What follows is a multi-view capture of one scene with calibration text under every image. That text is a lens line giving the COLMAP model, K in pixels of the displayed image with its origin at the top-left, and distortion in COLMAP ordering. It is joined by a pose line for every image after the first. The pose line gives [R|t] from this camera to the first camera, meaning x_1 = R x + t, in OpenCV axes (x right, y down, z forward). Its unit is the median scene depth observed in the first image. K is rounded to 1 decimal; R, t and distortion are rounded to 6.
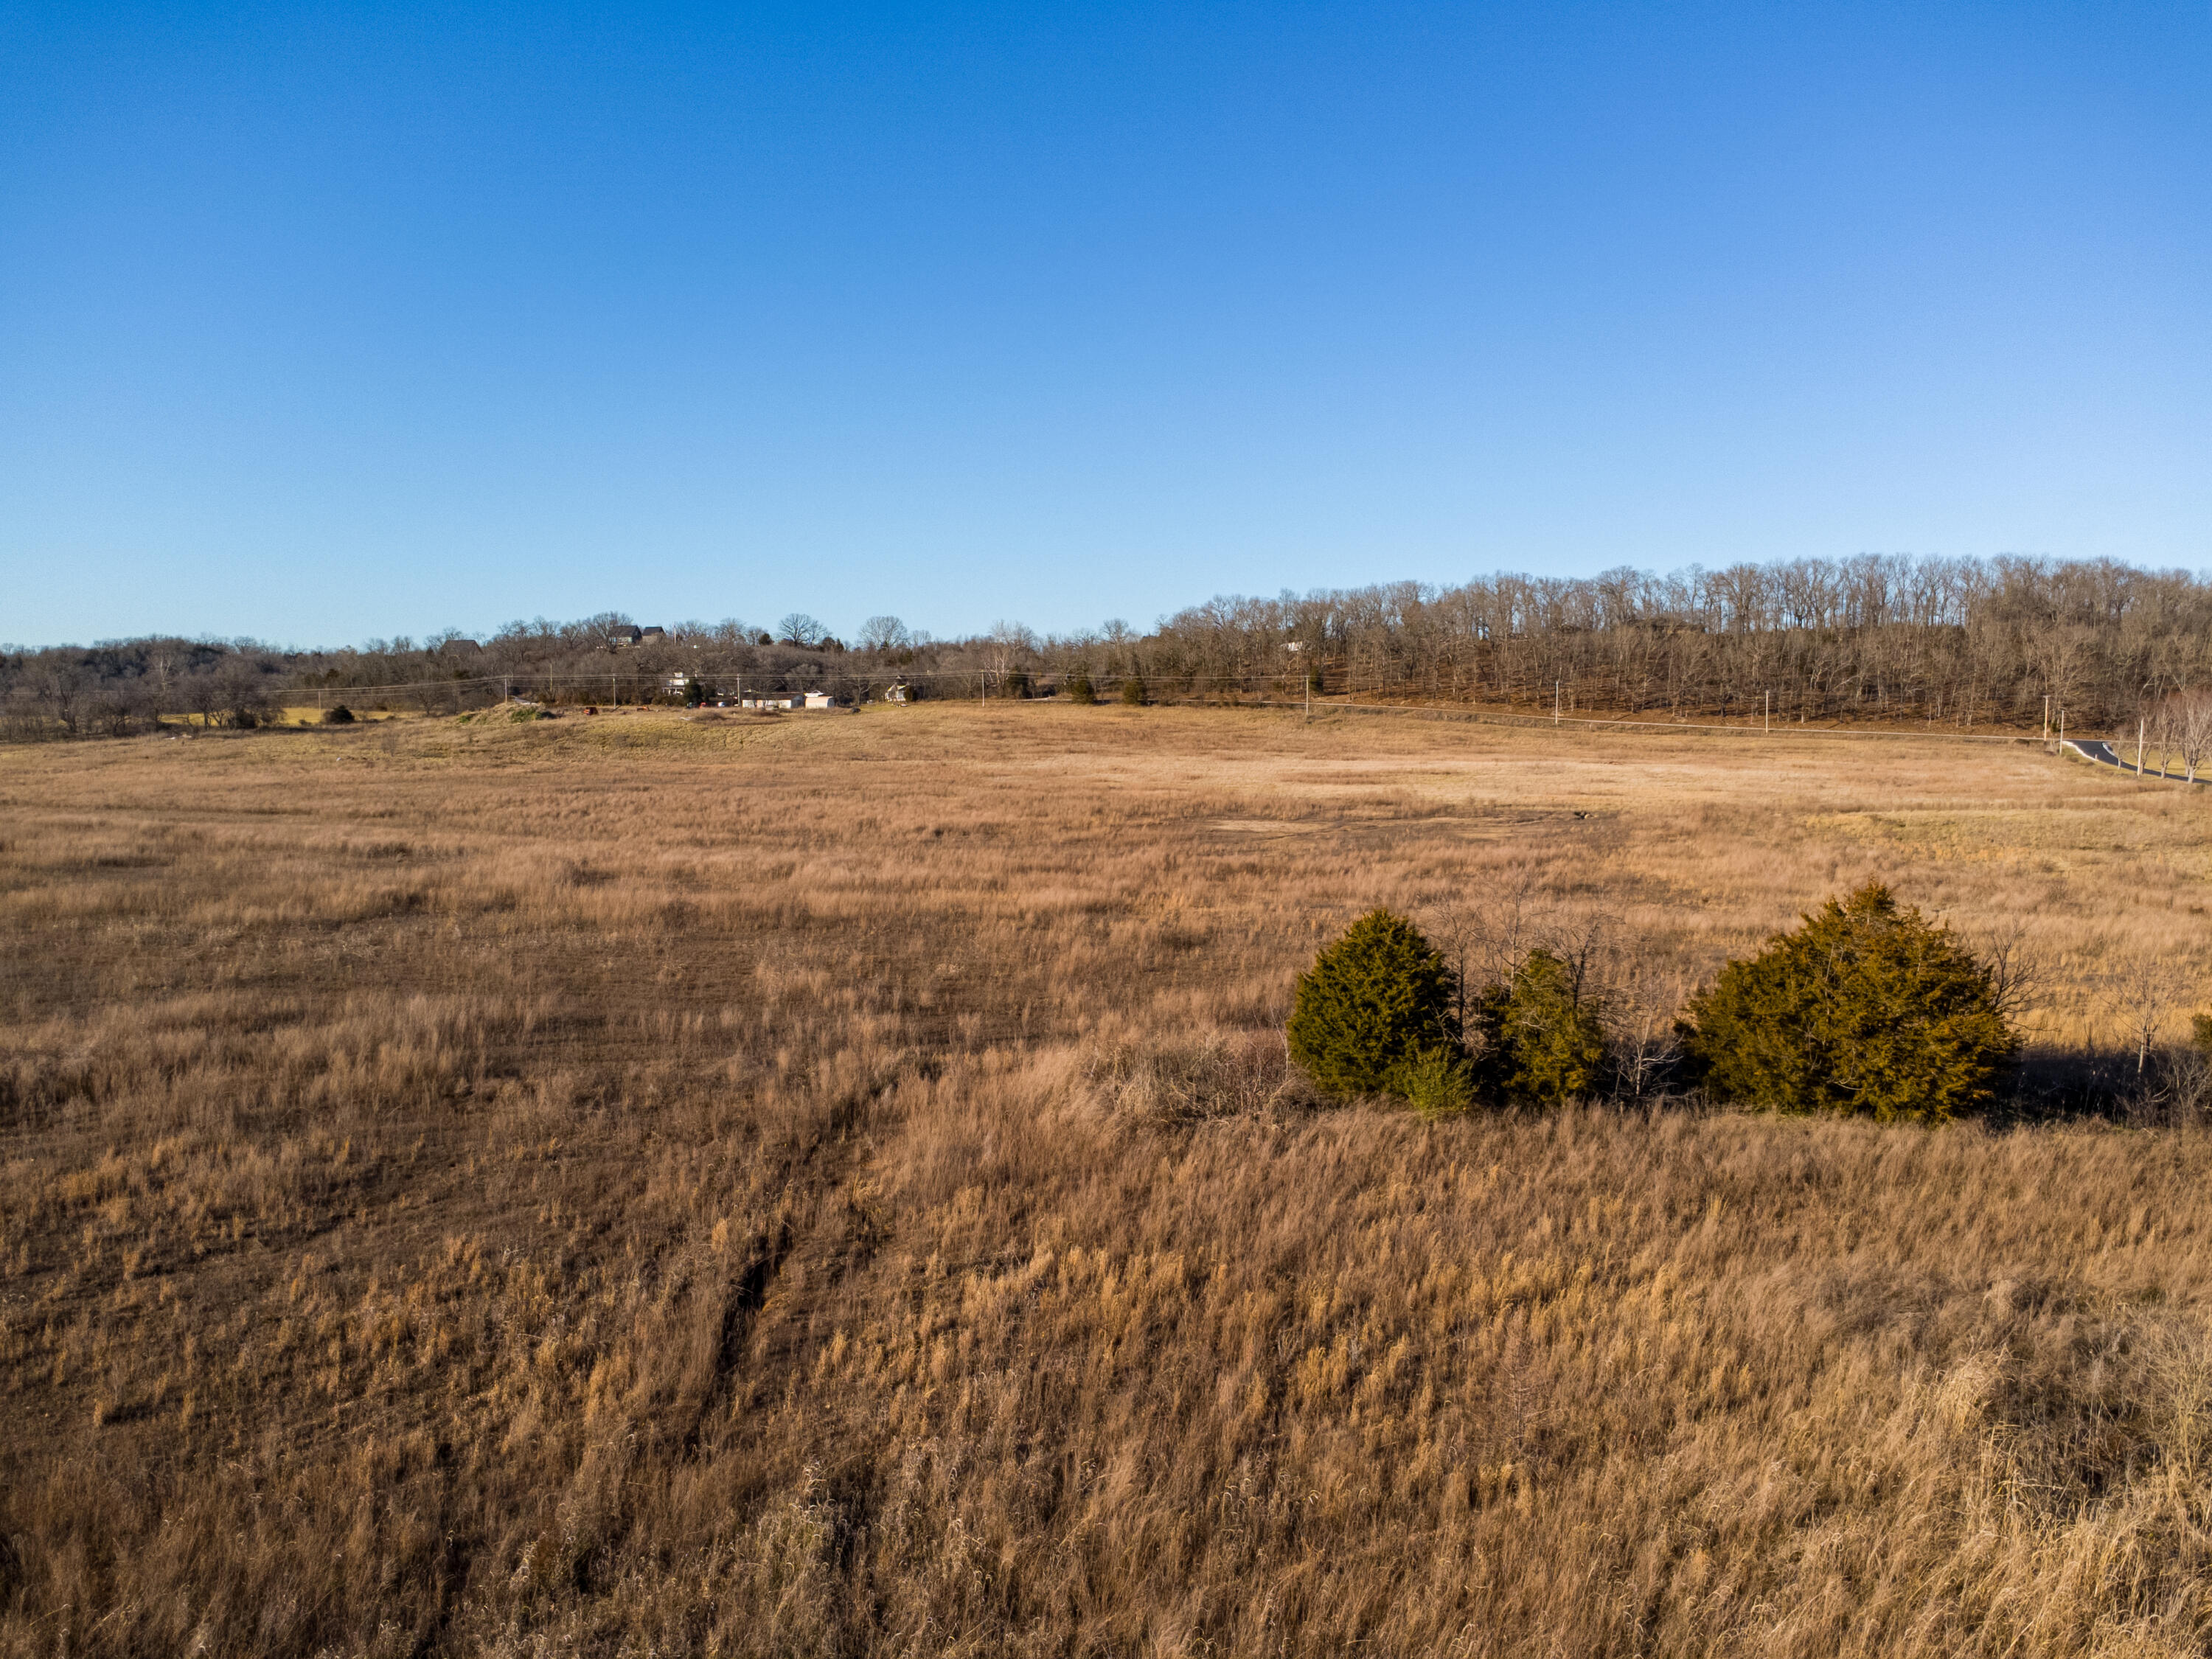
lens RADIAL K [[1551.1, 0, 1105.8], [0, 1551.1, 825.1], [0, 0, 1]] dist [0.003226, -0.004734]
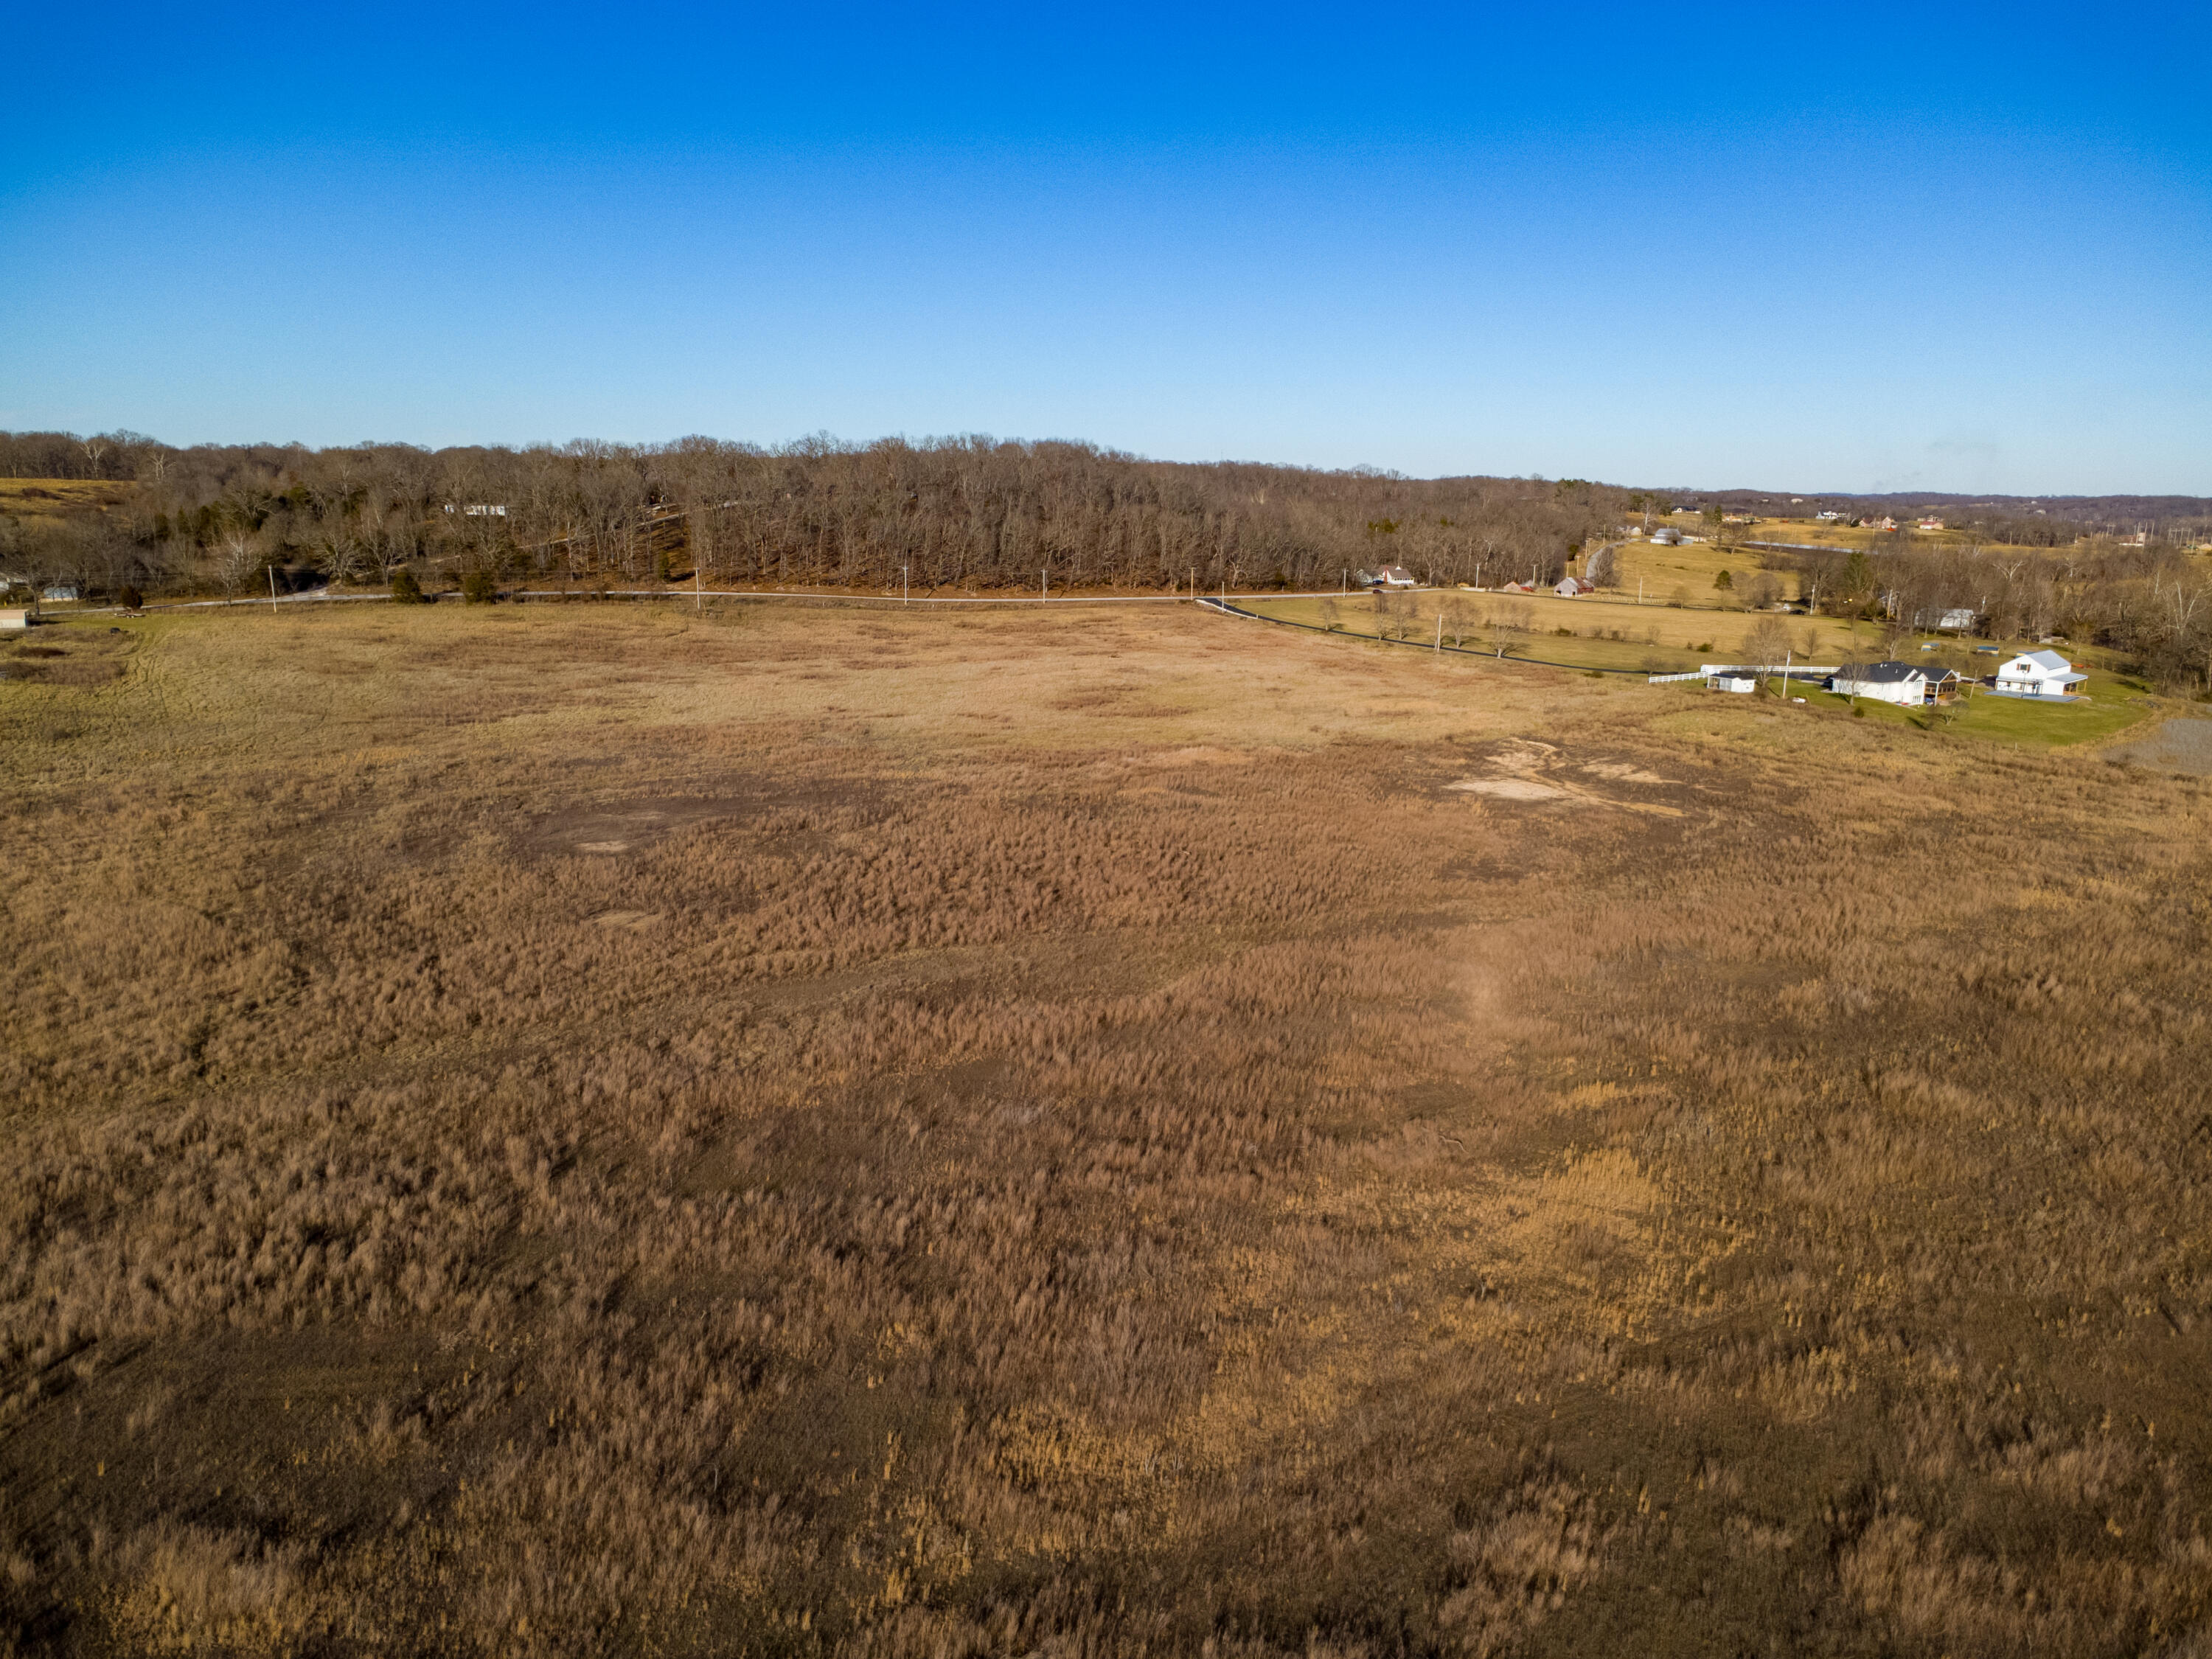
lens RADIAL K [[1551.1, 0, 1110.3], [0, 1551.1, 820.2], [0, 0, 1]] dist [0.003226, -0.004734]
pose [[0.583488, -0.171383, 0.793832, -3.480093], [0.049276, 0.983149, 0.176037, -0.669698], [-0.810625, -0.063599, 0.582101, 1.488976]]
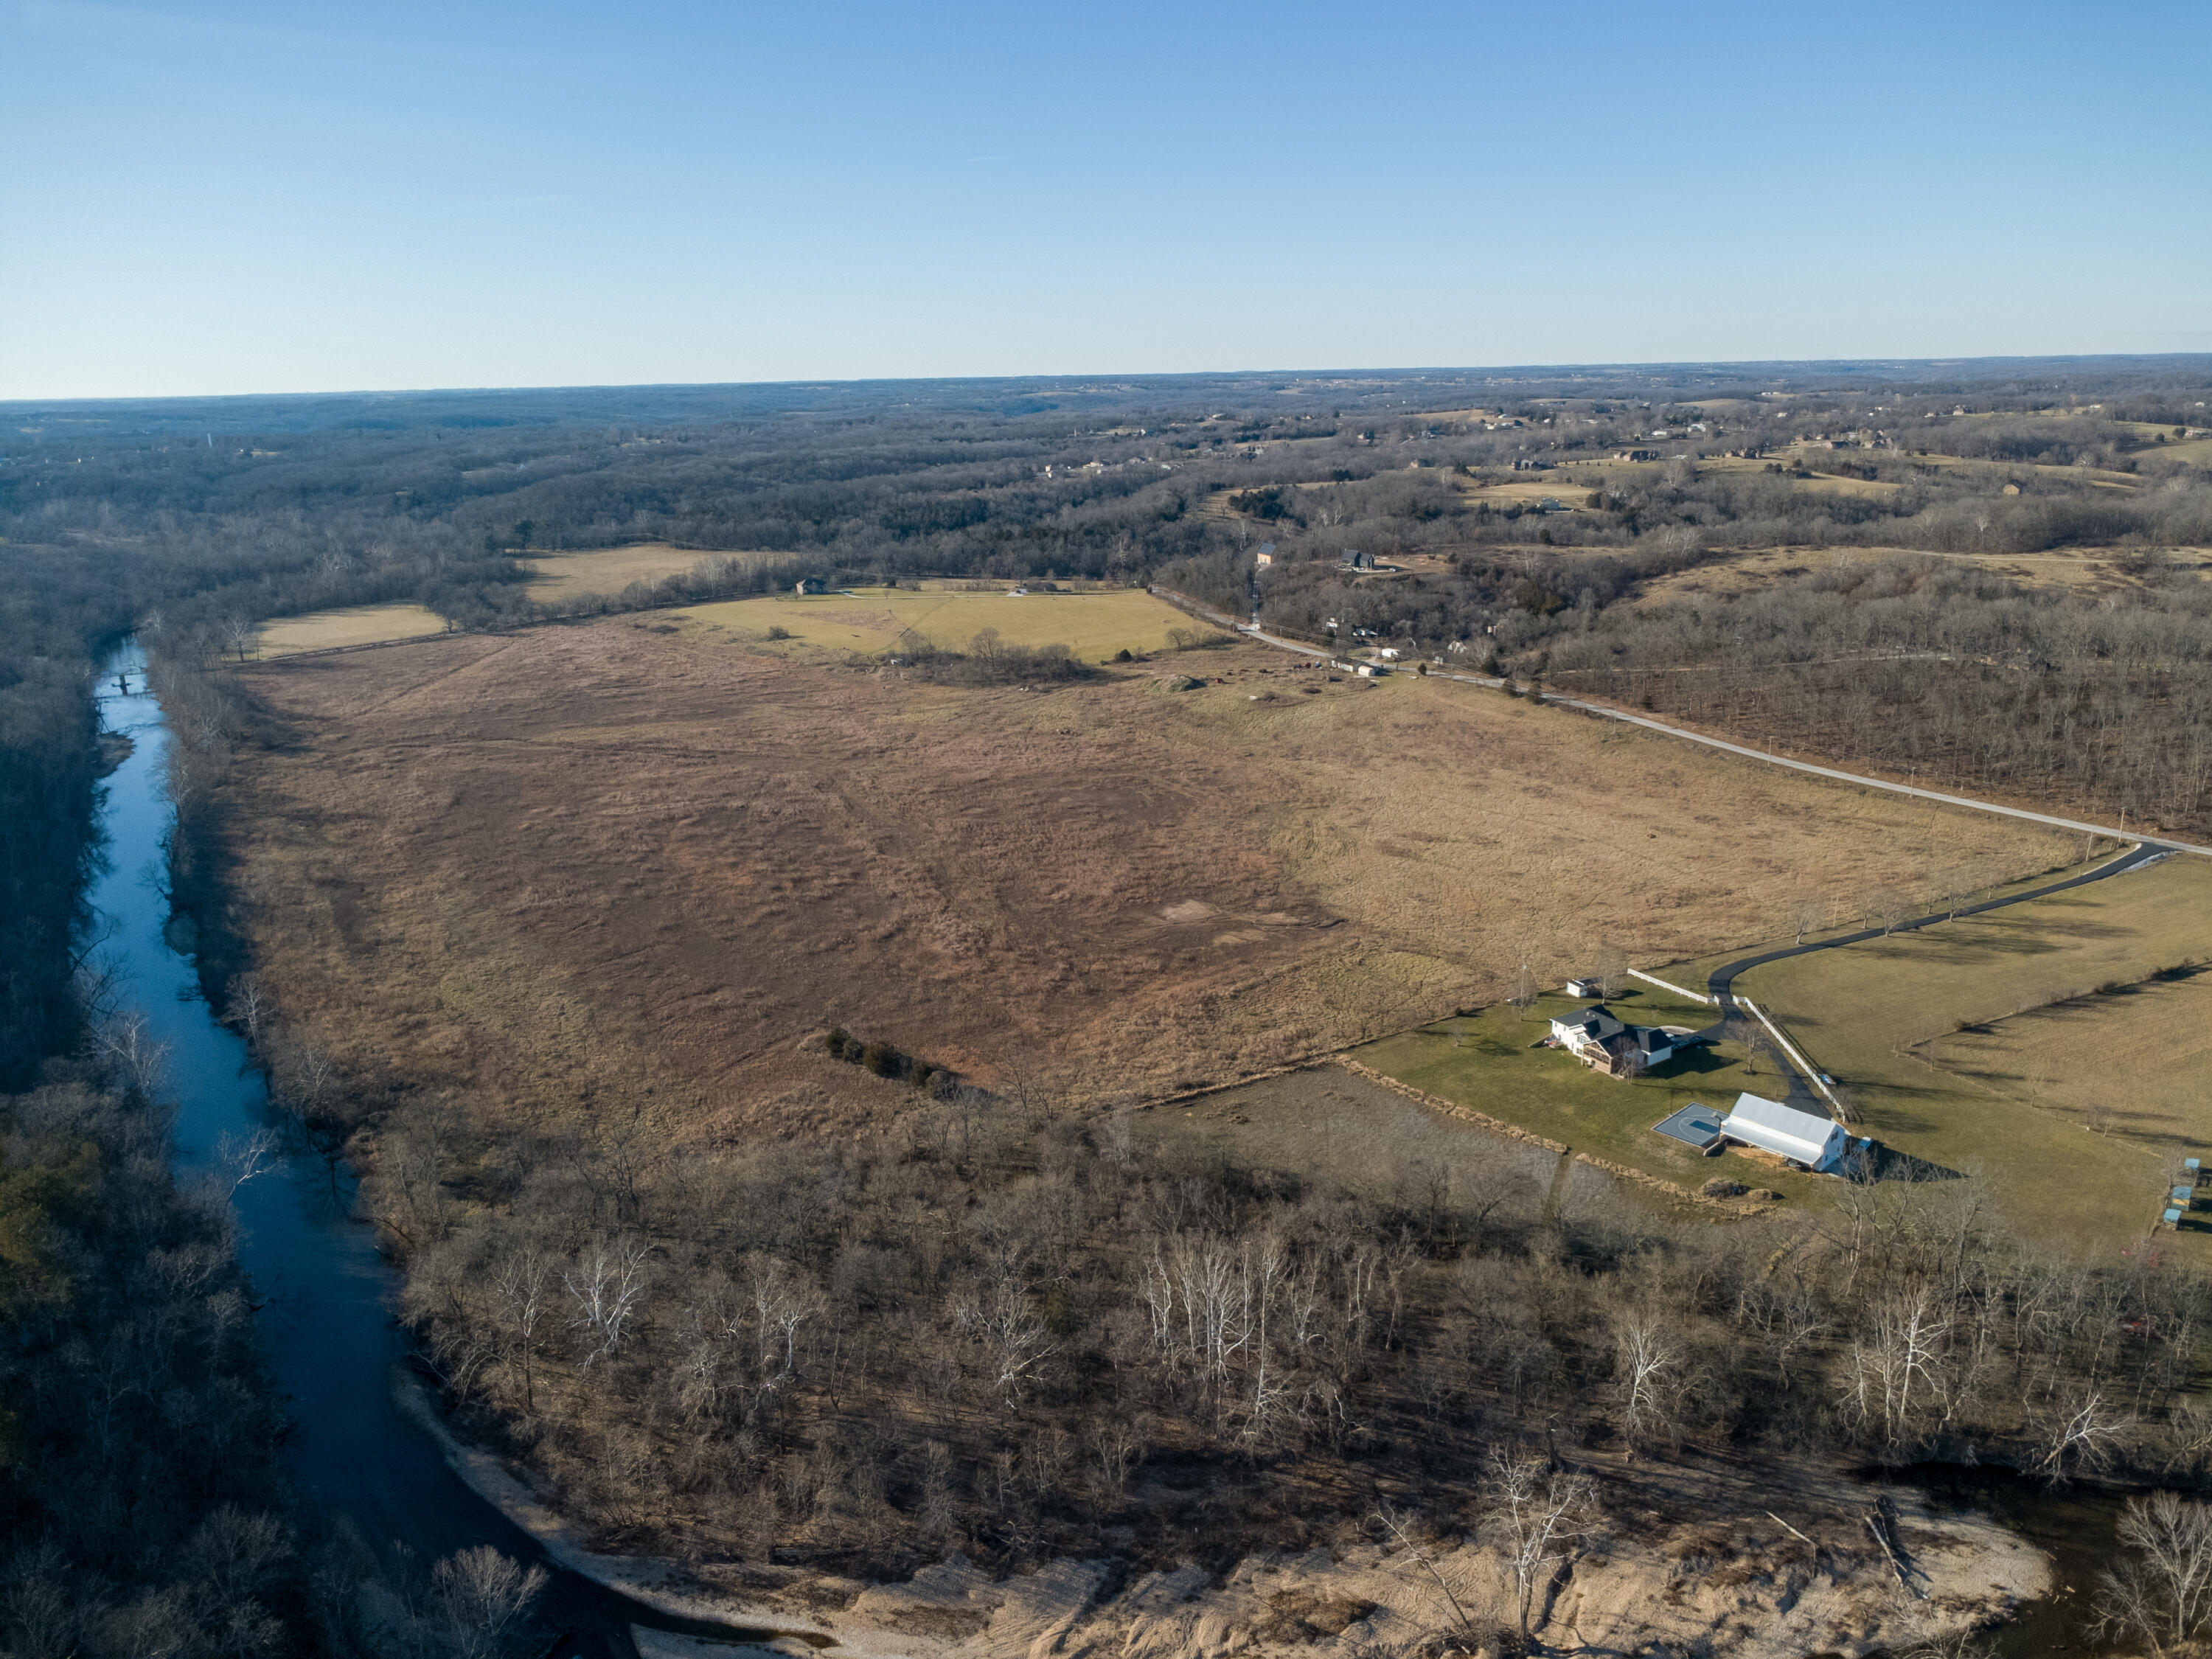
lens RADIAL K [[1551.1, 0, 1100.5], [0, 1551.1, 819.4], [0, 0, 1]] dist [0.003226, -0.004734]
pose [[0.775076, 0.149117, -0.614021, 4.509167], [-0.014330, 0.975653, 0.218852, -2.065987], [0.631706, -0.160828, 0.758341, -2.934047]]
